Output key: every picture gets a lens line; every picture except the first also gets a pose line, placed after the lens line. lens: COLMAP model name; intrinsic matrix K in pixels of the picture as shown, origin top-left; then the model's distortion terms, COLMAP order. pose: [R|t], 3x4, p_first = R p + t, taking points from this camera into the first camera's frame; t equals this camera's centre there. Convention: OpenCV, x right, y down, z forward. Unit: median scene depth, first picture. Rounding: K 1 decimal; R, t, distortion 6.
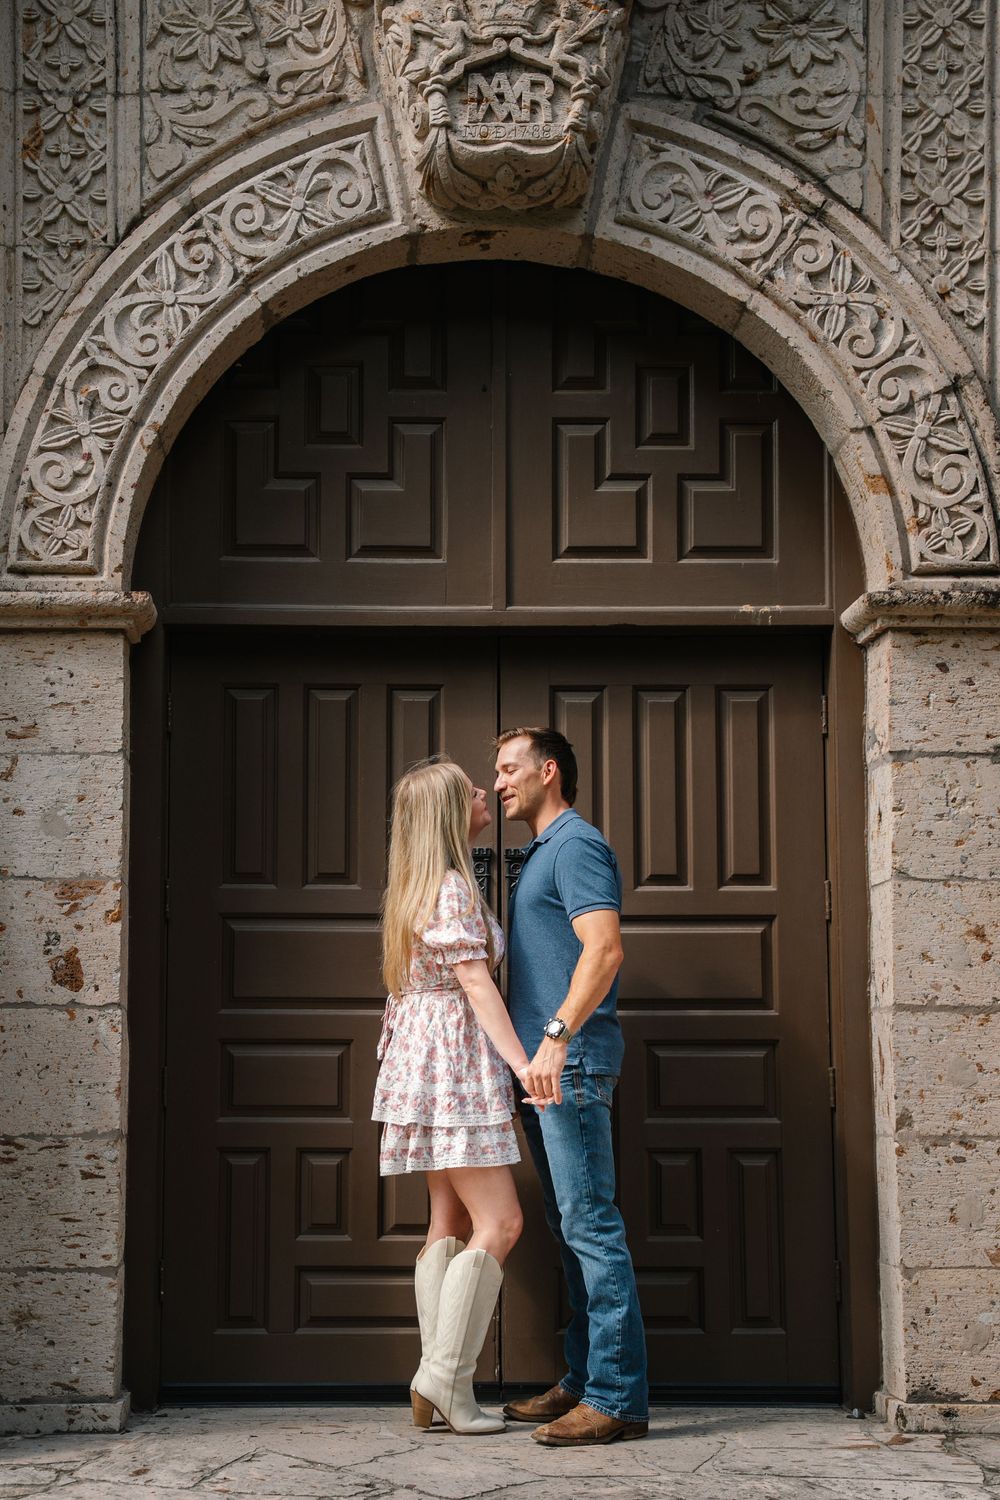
lens RADIAL K [[2076.5, 0, 500.9], [0, 2076.5, 752.7], [0, 0, 1]] dist [0.127644, 0.000000]
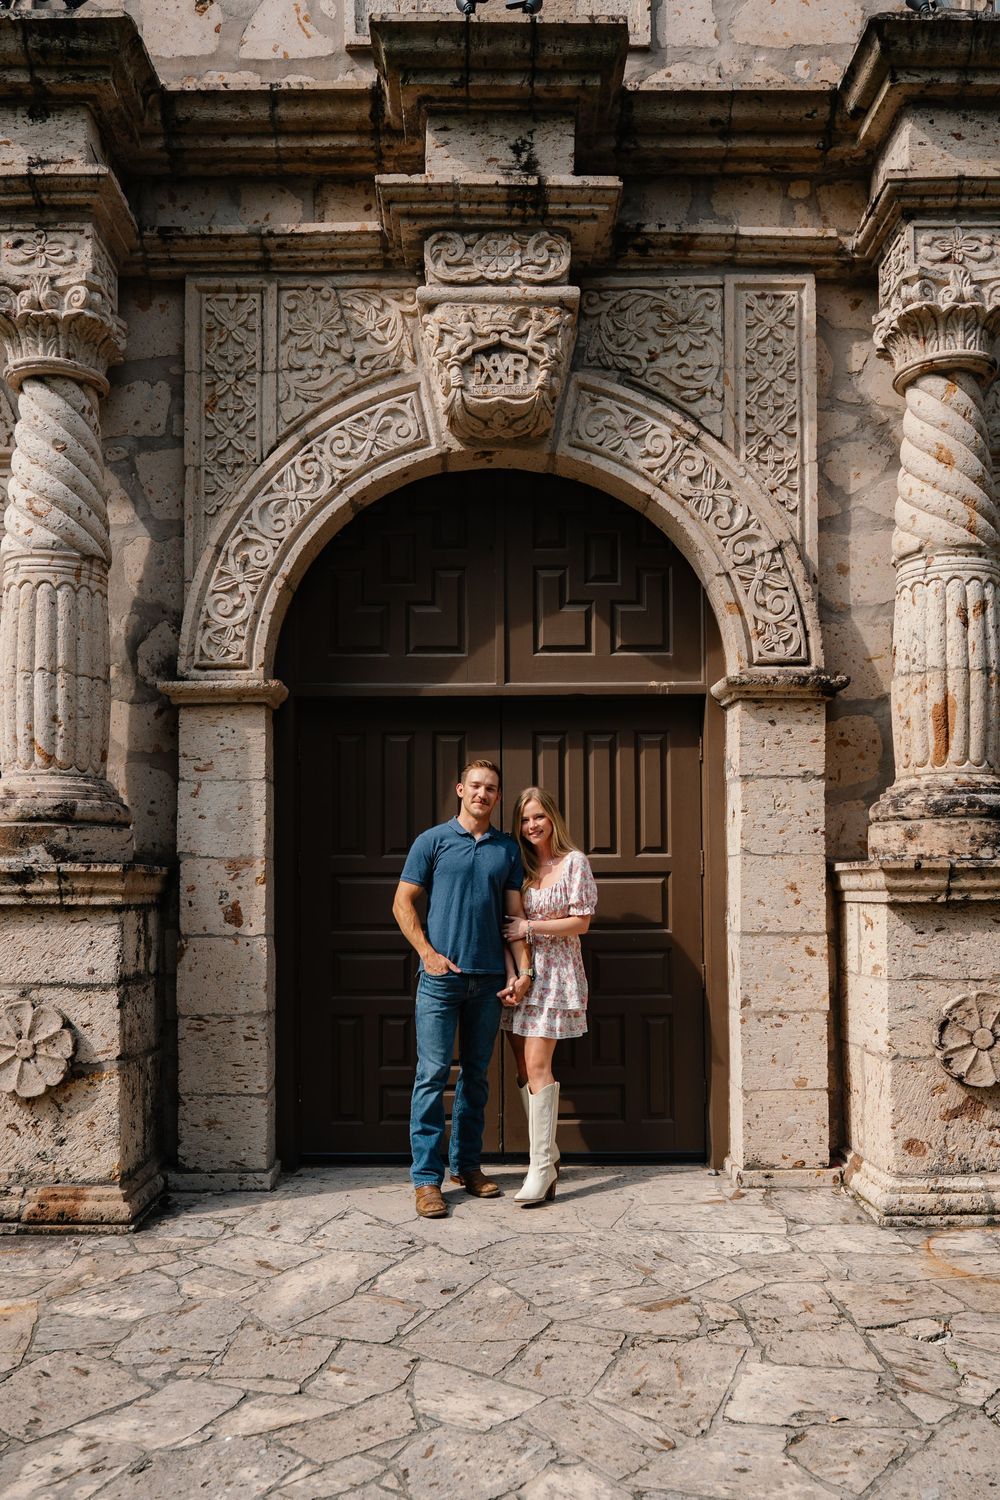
lens RADIAL K [[1060.6, 0, 546.5], [0, 1060.6, 772.5], [0, 0, 1]] dist [-0.041008, -0.003922]
pose [[0.999959, -0.005758, -0.006925, 0.041941], [0.006166, 0.998156, 0.060383, -0.052574], [0.006564, -0.060423, 0.998151, 0.178297]]
